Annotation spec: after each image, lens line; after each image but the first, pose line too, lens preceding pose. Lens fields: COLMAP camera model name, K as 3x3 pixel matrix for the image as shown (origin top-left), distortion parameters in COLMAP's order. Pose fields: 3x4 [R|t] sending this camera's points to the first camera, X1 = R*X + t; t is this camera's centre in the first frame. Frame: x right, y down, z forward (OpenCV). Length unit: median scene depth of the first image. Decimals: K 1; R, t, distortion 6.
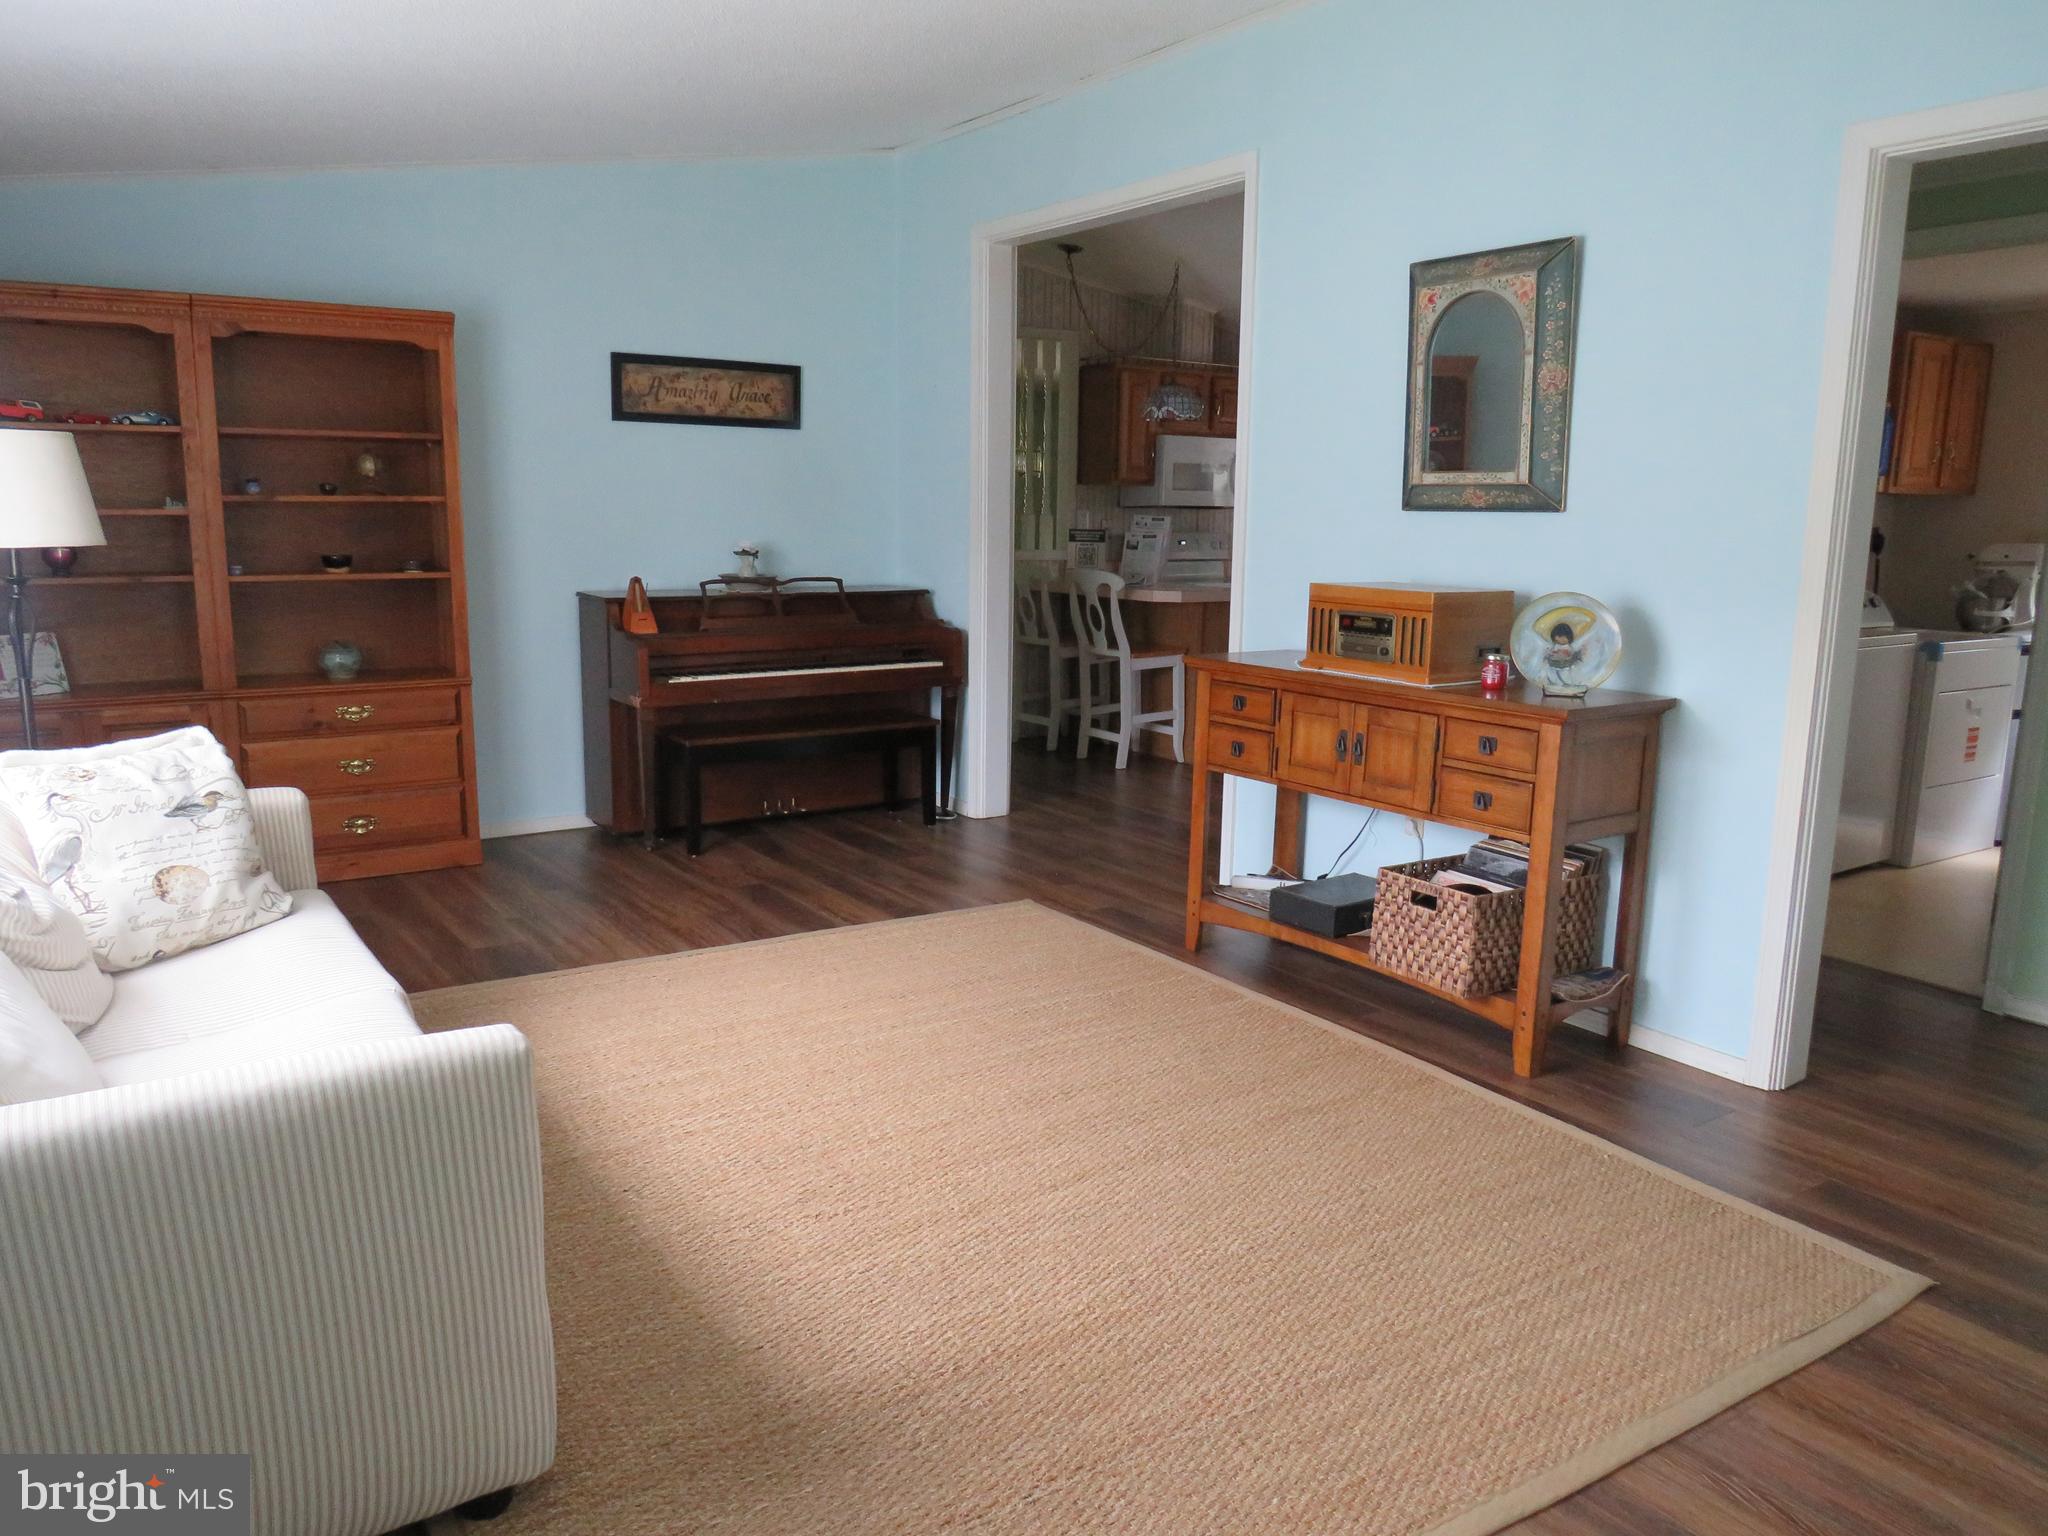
lens RADIAL K [[1452.7, 0, 1011.5], [0, 1452.7, 776.0], [0, 0, 1]] dist [-0.023692, 0.010160]
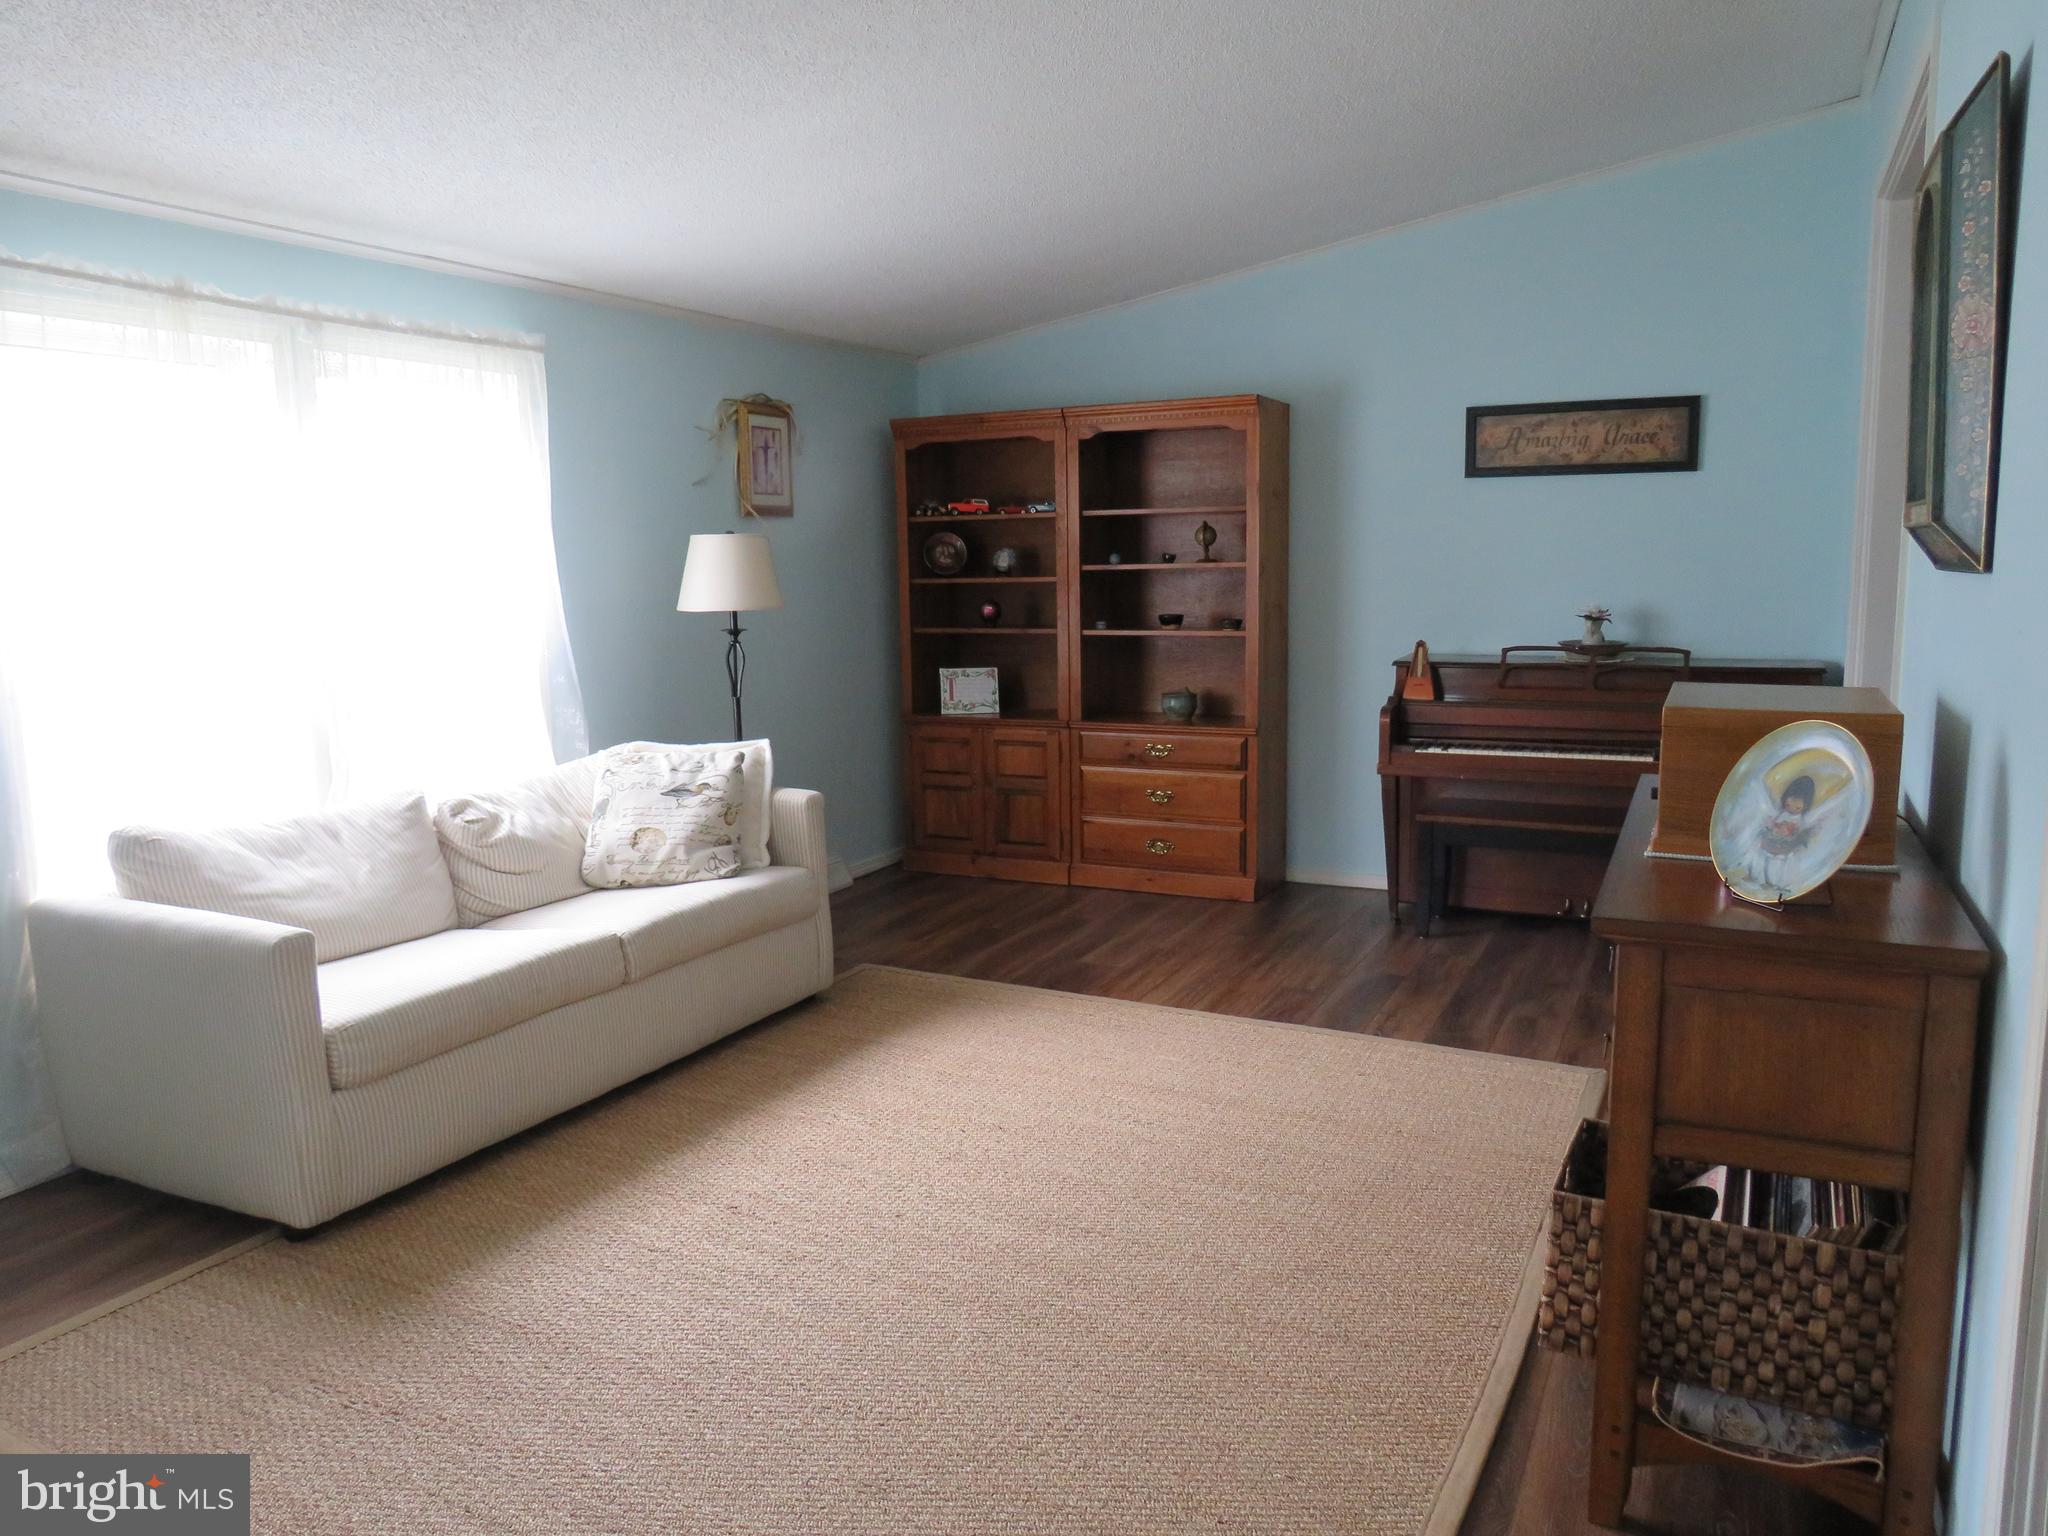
lens RADIAL K [[1452.7, 0, 1011.5], [0, 1452.7, 776.0], [0, 0, 1]] dist [-0.023692, 0.010160]
pose [[0.486894, 0.109507, -0.866569, 0.512643], [-0.135937, 0.989521, 0.048666, -0.065374], [0.862818, 0.094104, 0.496678, 0.331723]]
